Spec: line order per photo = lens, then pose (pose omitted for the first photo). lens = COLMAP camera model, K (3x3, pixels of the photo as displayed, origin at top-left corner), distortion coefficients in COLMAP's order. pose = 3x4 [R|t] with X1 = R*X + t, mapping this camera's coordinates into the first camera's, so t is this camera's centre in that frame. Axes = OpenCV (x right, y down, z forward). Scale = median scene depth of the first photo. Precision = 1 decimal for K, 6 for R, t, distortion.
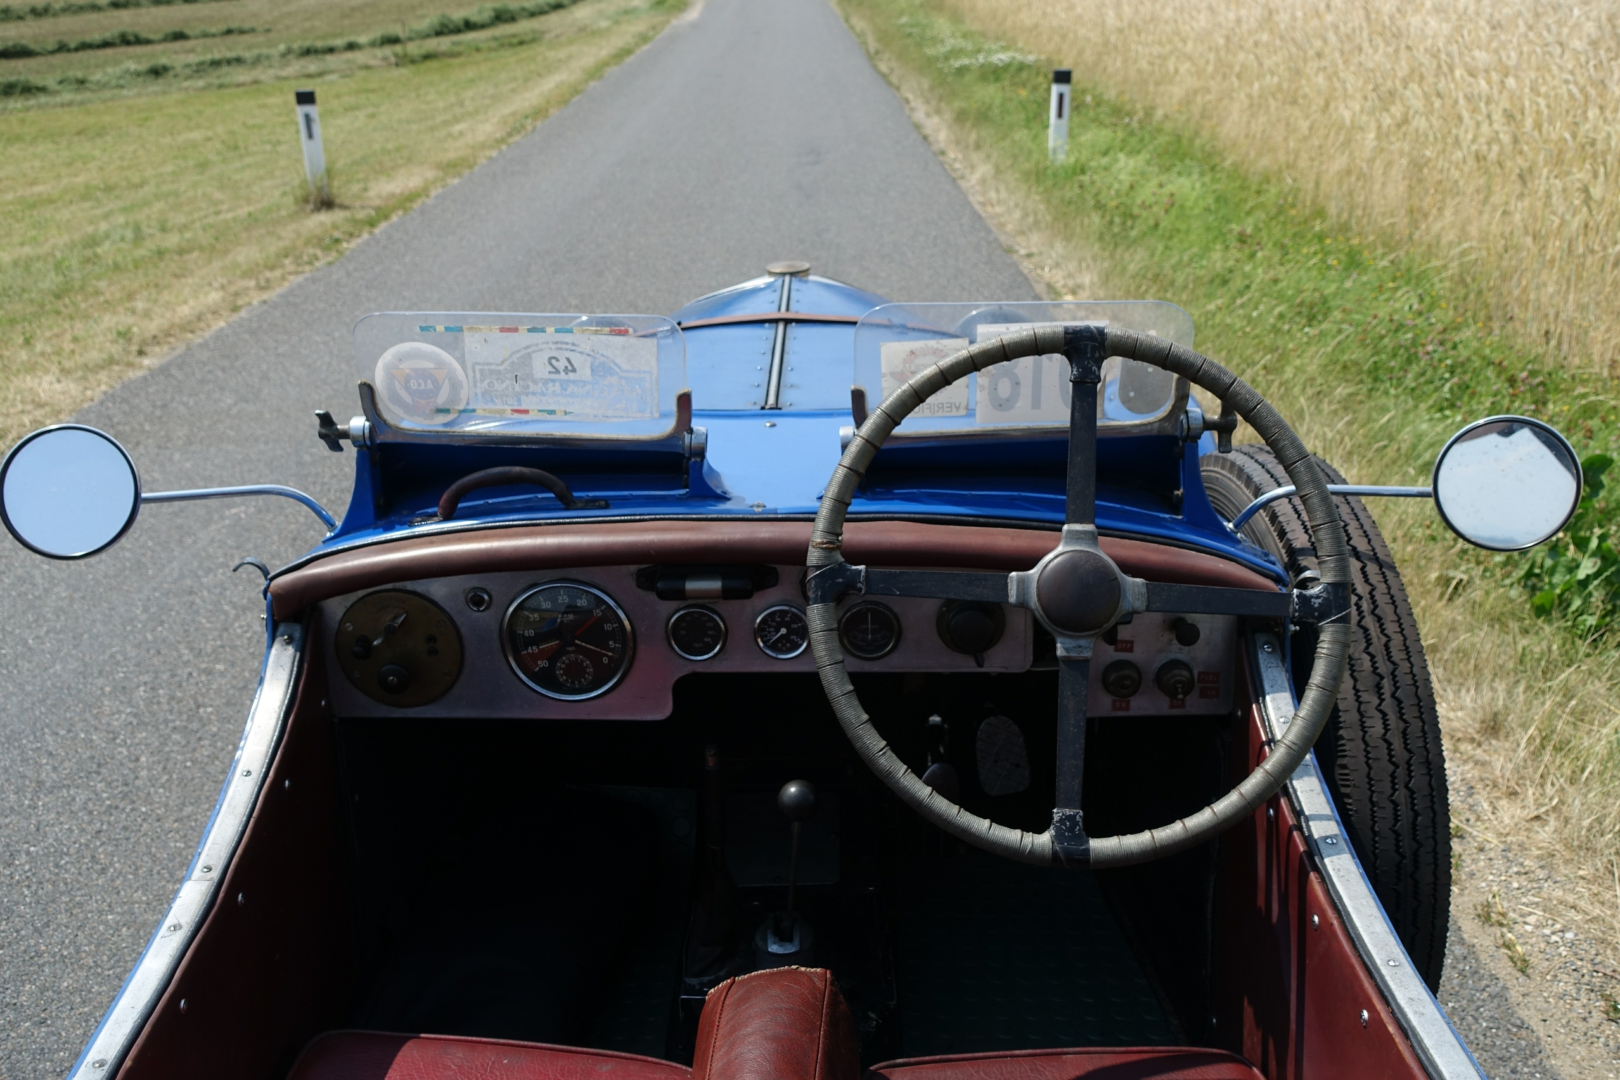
lens RADIAL K [[1543.4, 0, 808.1], [0, 1543.4, 539.0], [0, 0, 1]] dist [-0.010584, 0.000000]
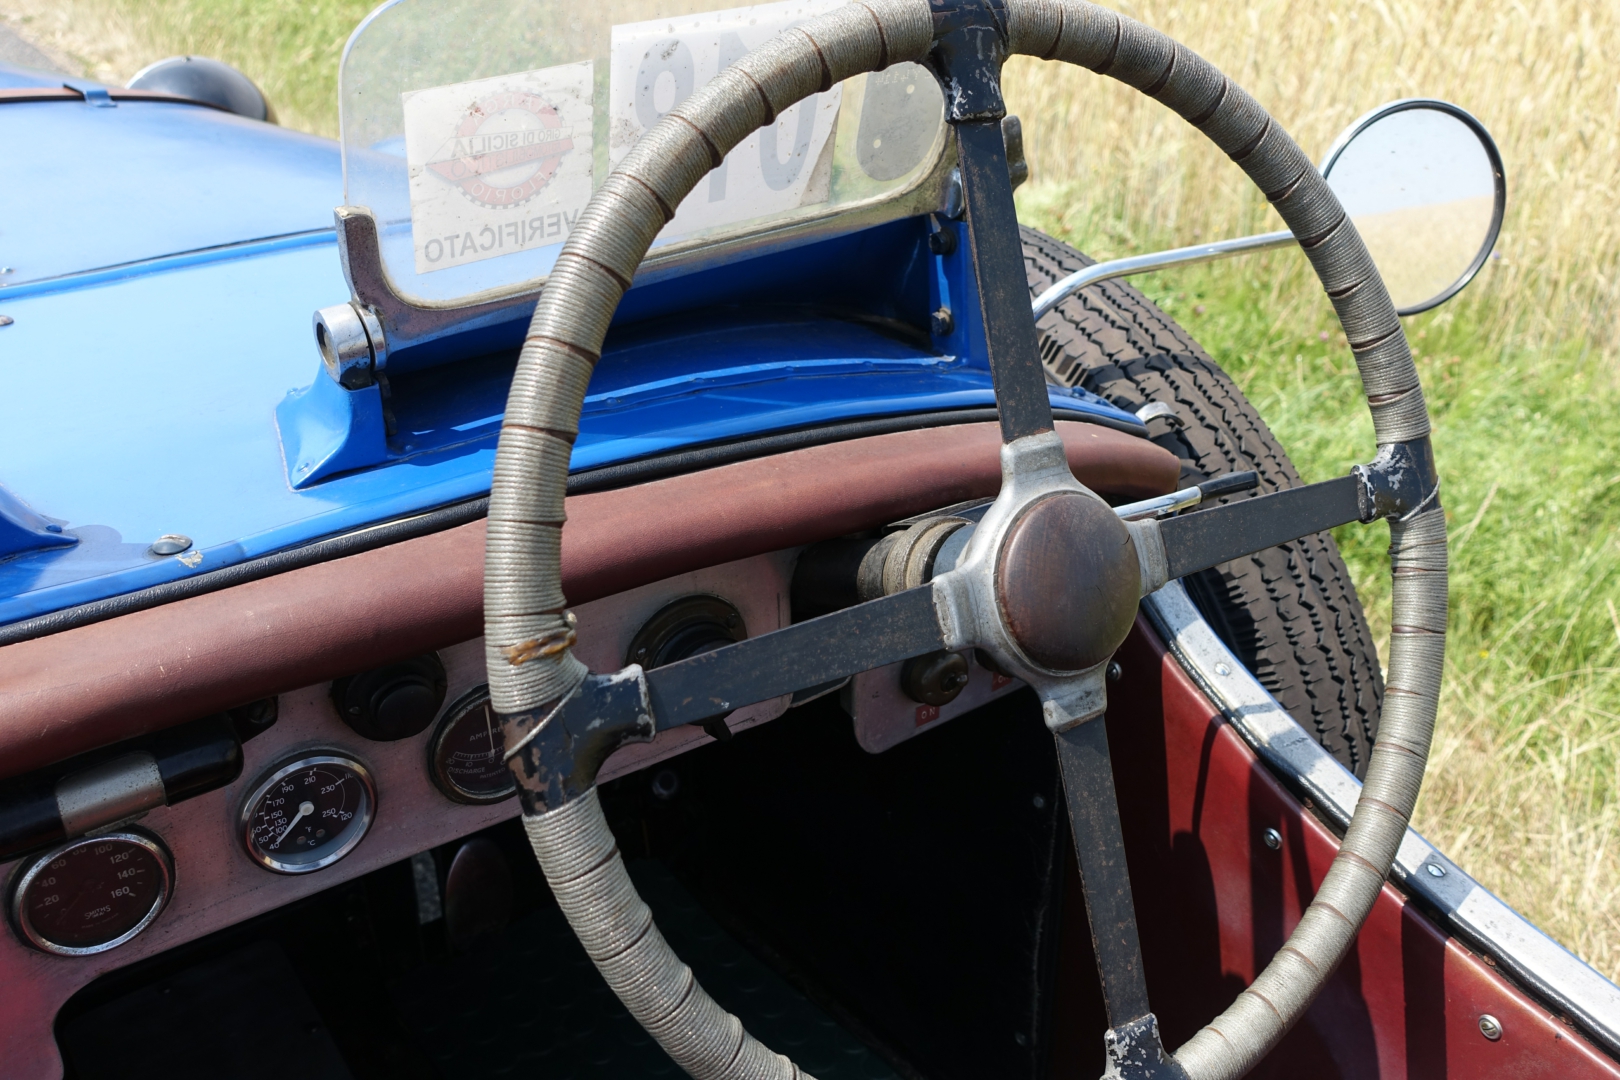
lens RADIAL K [[1543.4, 0, 812.1], [0, 1543.4, 533.7], [0, 0, 1]] dist [-0.010584, 0.000000]
pose [[0.807097, -0.261009, 0.529593, -0.109433], [0.180862, 0.963154, 0.199056, -0.073815], [-0.562035, -0.064874, 0.824565, 0.574818]]
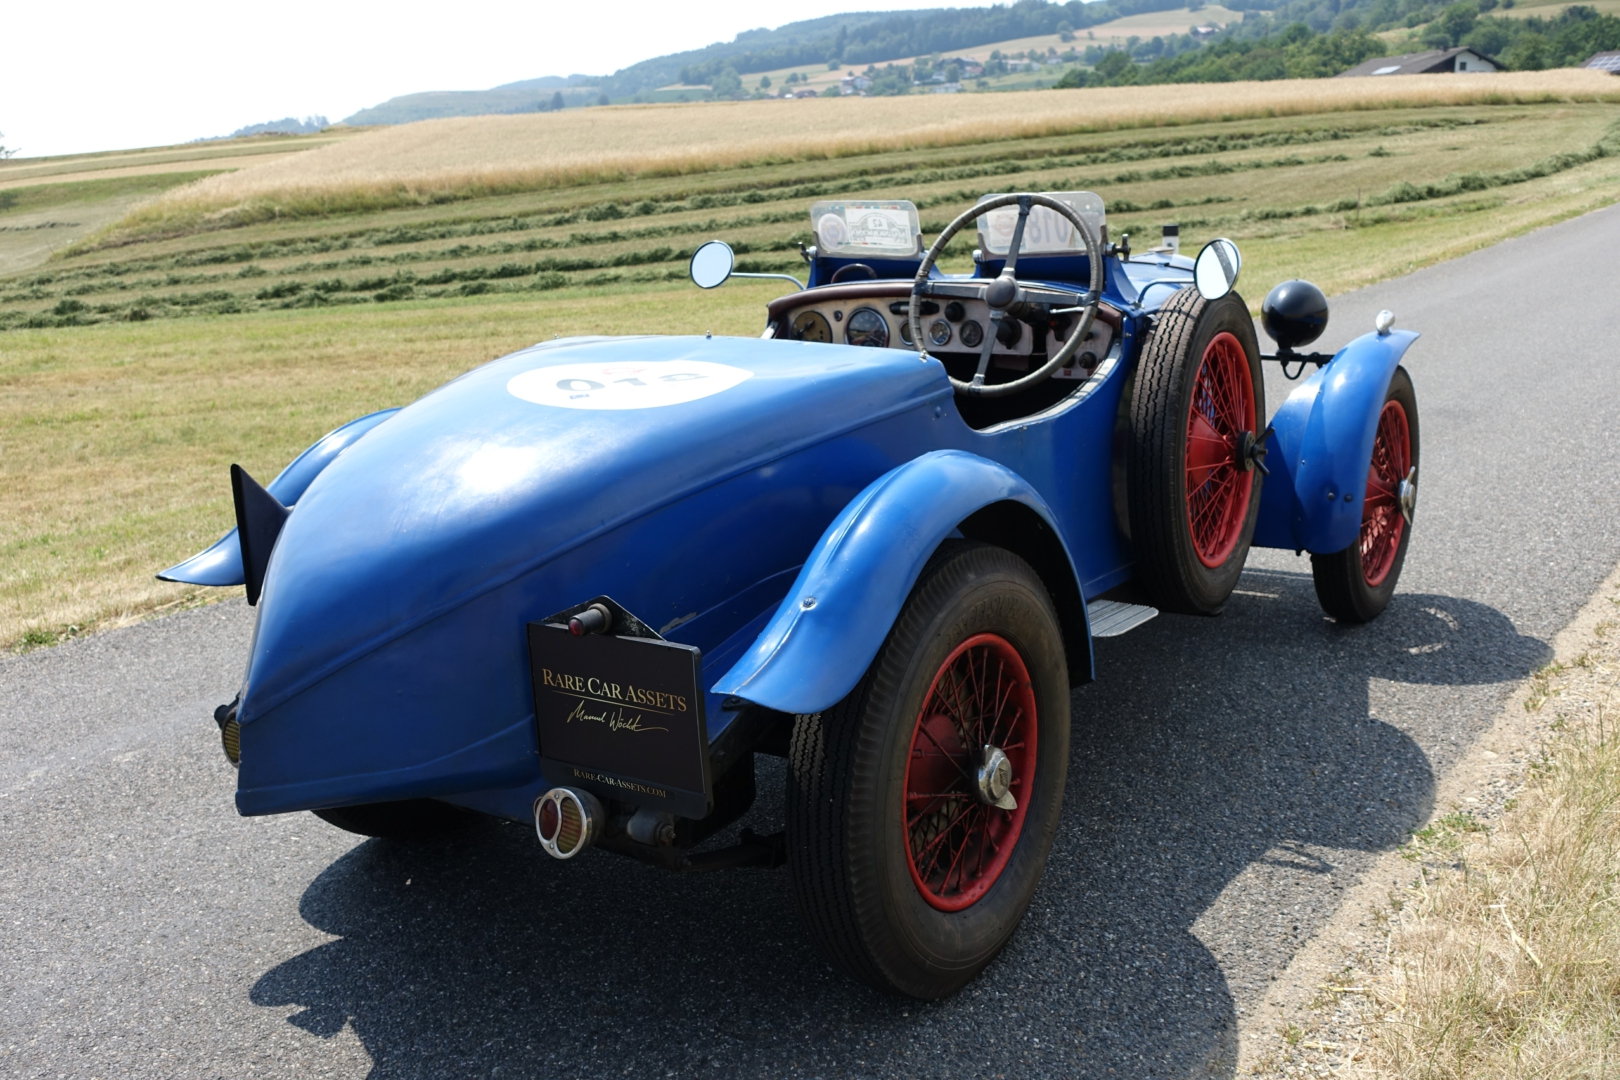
lens RADIAL K [[1543.4, 0, 816.0], [0, 1543.4, 530.1], [0, 0, 1]] dist [-0.010584, 0.000000]
pose [[0.820270, 0.110681, -0.561166, 1.204016], [-0.173331, 0.983067, -0.059467, 0.536751], [0.545082, 0.146046, 0.825564, -1.039120]]
